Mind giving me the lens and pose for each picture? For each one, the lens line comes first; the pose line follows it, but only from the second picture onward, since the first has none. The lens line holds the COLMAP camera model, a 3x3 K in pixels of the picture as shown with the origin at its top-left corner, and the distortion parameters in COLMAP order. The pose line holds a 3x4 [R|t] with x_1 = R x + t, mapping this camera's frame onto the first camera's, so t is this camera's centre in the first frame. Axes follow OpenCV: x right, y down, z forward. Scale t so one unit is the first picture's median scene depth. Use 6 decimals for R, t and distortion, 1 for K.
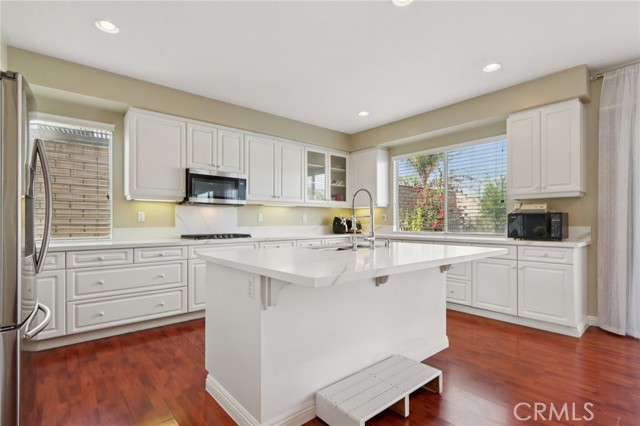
lens RADIAL K [[304.8, 0, 322.8], [0, 304.8, 219.2], [0, 0, 1]] dist [-0.000643, -0.000144]
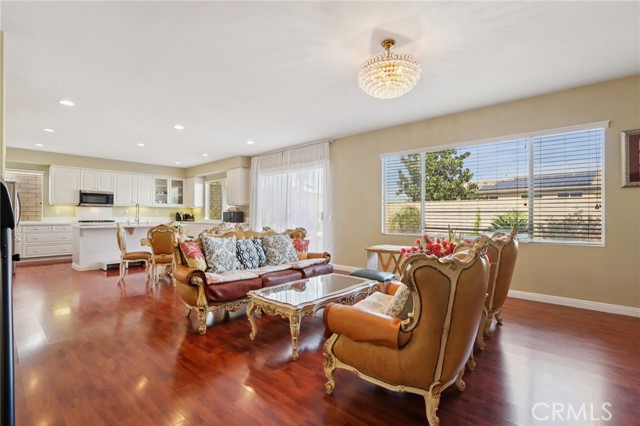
lens RADIAL K [[297.0, 0, 320.0], [0, 297.0, 213.0], [0, 0, 1]] dist [-0.003078, -0.000014]
pose [[0.992932, 0.004981, 0.118579, 0.935590], [-0.005278, 0.999984, 0.002188, -0.015079], [-0.118567, -0.002799, 0.992942, -1.224971]]
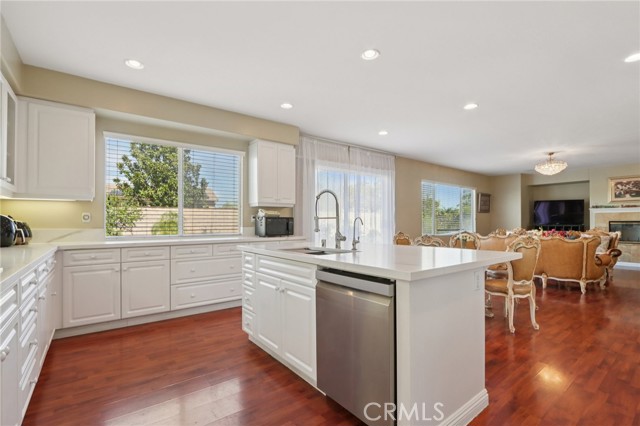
lens RADIAL K [[298.4, 0, 320.1], [0, 298.4, 219.3], [0, 0, 1]] dist [-0.003946, -0.001087]
pose [[0.065639, 0.013128, 0.997757, -0.549275], [-0.008583, 0.999884, -0.012591, 0.004397], [-0.997807, -0.007738, 0.065744, 0.590482]]
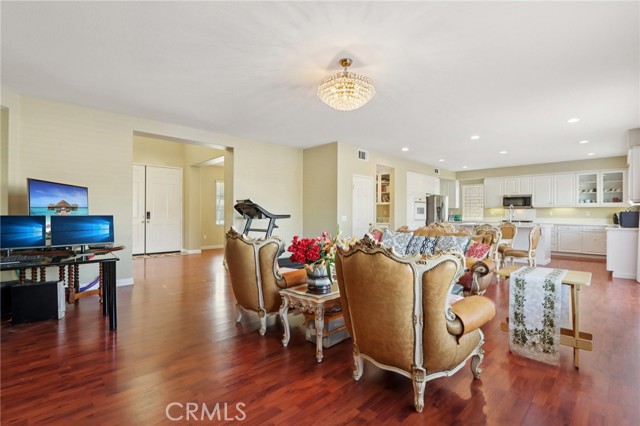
lens RADIAL K [[301.1, 0, 320.0], [0, 301.1, 213.0], [0, 0, 1]] dist [-0.004420, -0.000887]
pose [[0.055692, -0.000219, -0.998448, 1.907447], [0.001400, 0.999999, -0.000141, -0.012984], [0.998447, -0.001390, 0.055692, -0.693275]]
